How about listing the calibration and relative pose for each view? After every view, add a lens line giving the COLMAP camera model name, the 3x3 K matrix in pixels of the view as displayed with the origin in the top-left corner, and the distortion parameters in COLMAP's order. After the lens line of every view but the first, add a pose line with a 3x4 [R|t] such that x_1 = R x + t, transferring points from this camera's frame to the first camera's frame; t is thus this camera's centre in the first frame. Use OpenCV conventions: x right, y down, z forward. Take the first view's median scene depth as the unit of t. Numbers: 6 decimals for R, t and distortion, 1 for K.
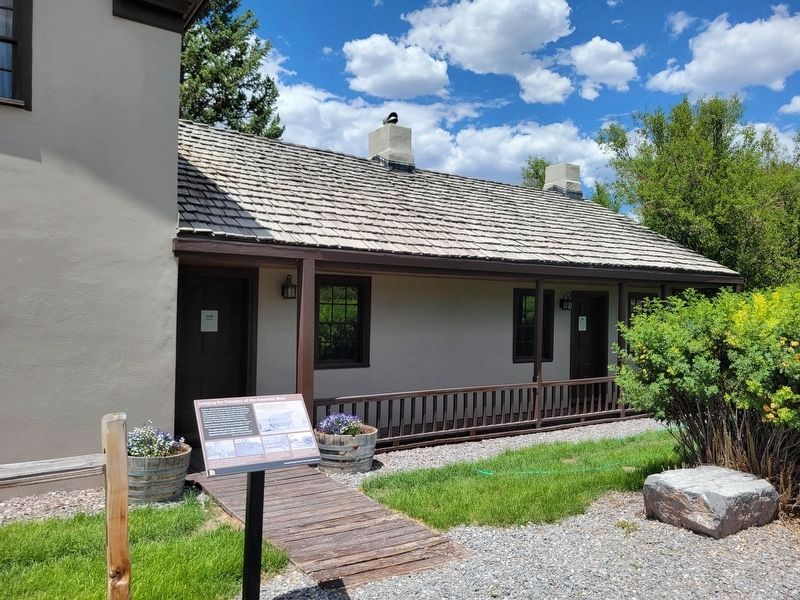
lens RADIAL K [[607.3, 0, 401.9], [0, 607.3, 299.9], [0, 0, 1]] dist [0.003159, -0.000218]
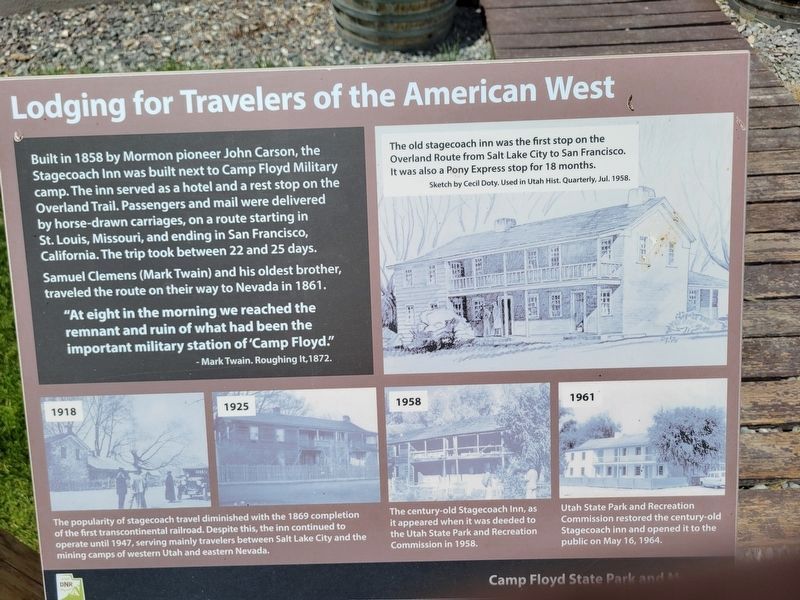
lens RADIAL K [[607.3, 0, 406.7], [0, 607.3, 302.9], [0, 0, 1]] dist [0.003159, -0.000218]
pose [[0.851682, 0.366379, -0.374705, -0.173161], [0.063215, 0.637961, 0.767469, 0.089315], [0.520231, -0.677327, 0.520180, 0.924991]]
